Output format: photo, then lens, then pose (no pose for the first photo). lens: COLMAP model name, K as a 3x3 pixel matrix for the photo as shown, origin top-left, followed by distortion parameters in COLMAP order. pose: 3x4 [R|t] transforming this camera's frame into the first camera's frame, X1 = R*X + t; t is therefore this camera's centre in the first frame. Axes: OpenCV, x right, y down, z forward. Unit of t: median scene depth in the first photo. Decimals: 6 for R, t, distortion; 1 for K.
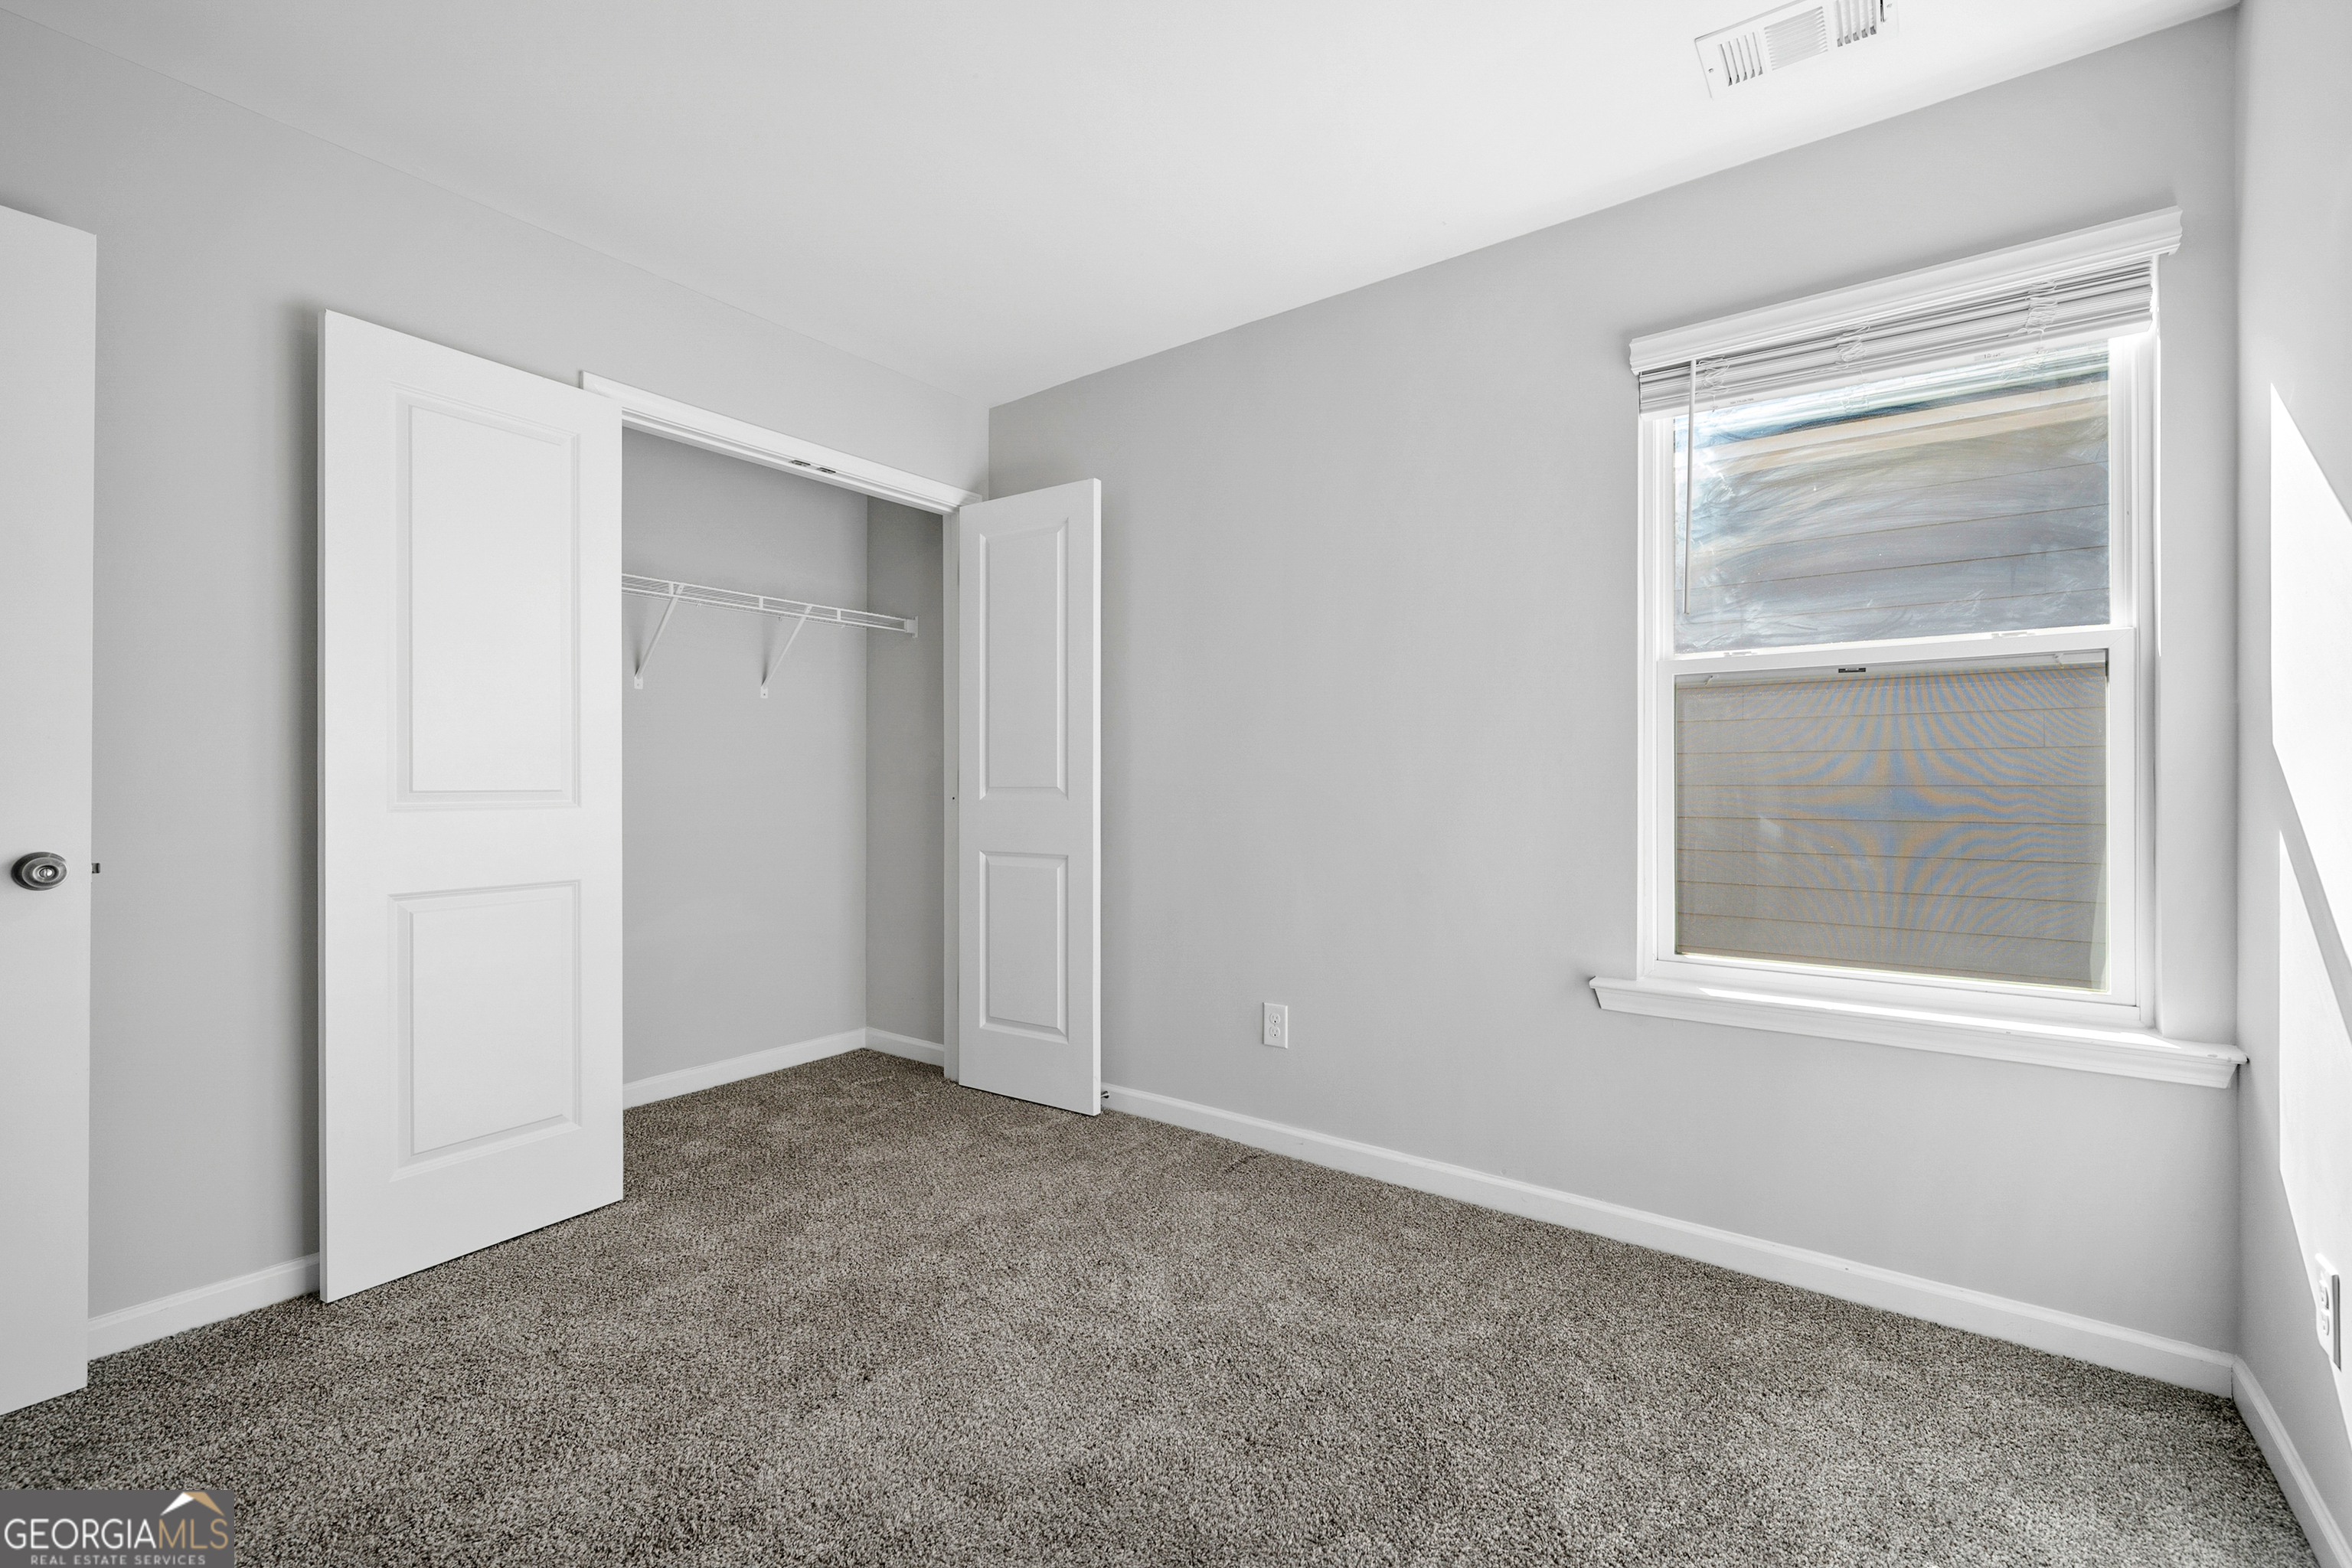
lens RADIAL K [[991.5, 0, 1180.6], [0, 991.5, 784.2], [0, 0, 1]] dist [-0.000610, 0.000066]
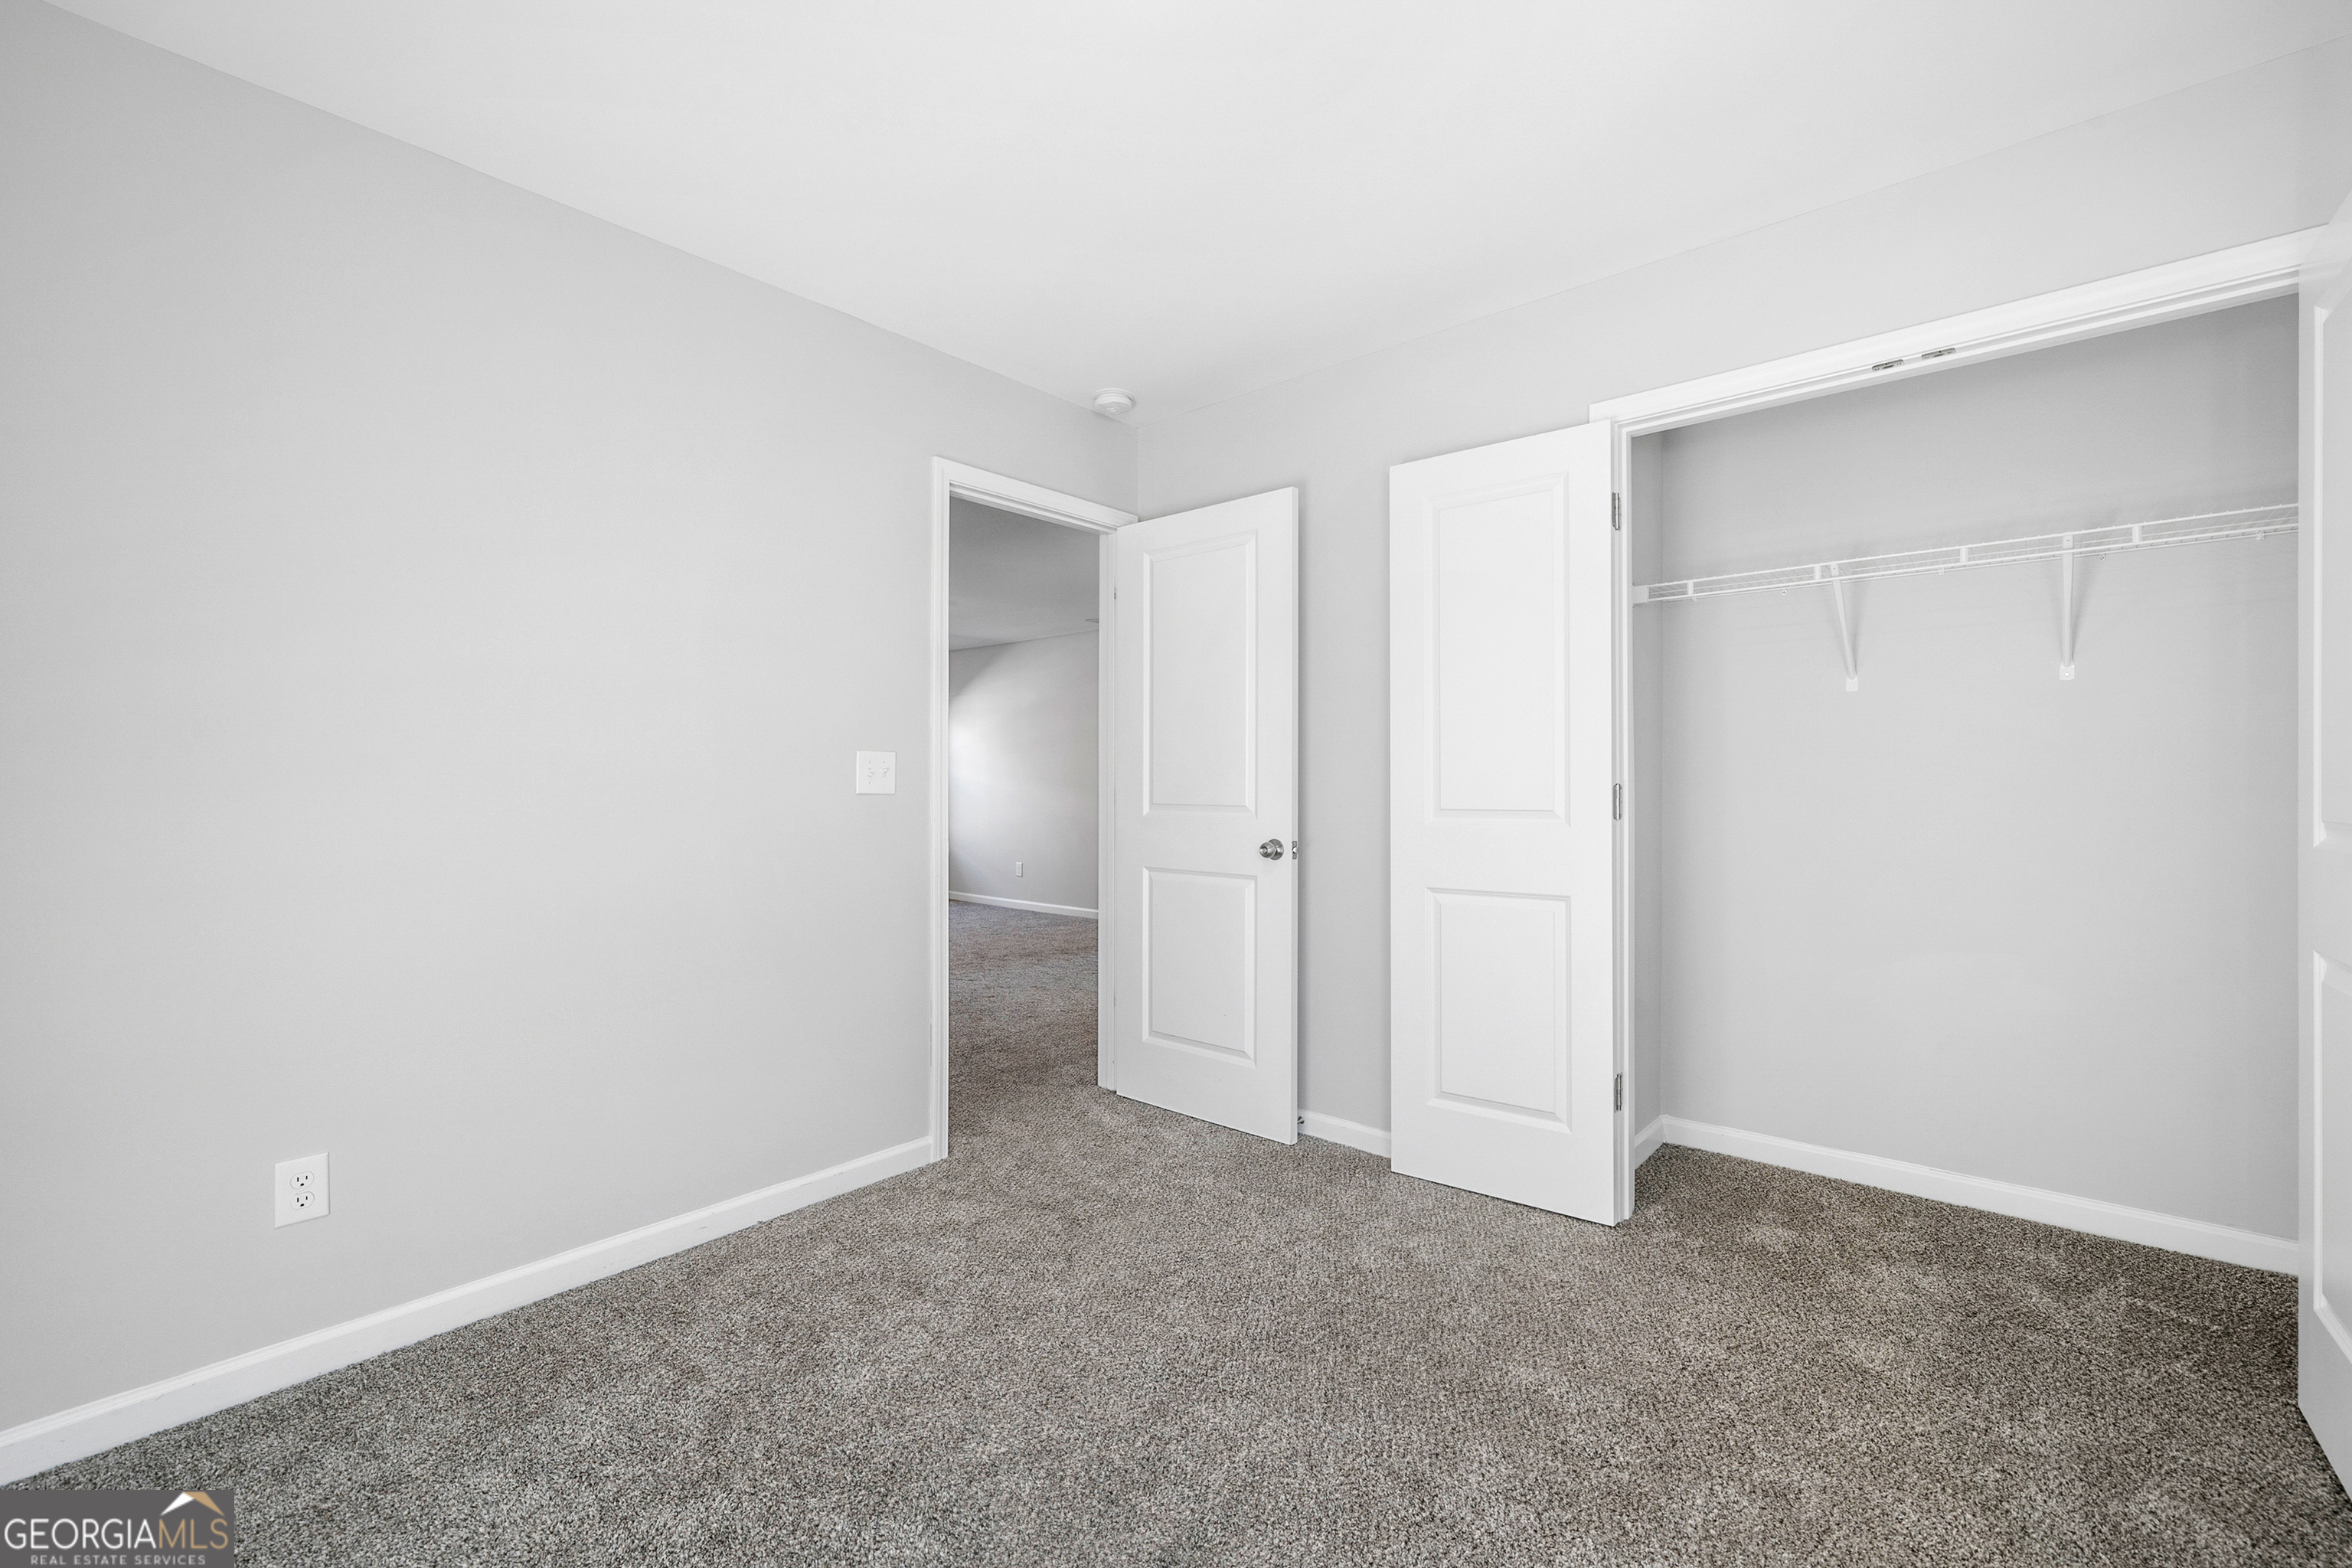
lens RADIAL K [[1027.7, 0, 1171.2], [0, 1027.7, 794.2], [0, 0, 1]] dist [-0.001413, 0.000054]
pose [[-0.089100, -0.008658, -0.995985, 0.521687], [-0.005626, 0.999951, -0.008190, 0.001034], [0.996007, 0.004873, -0.089145, 0.688446]]
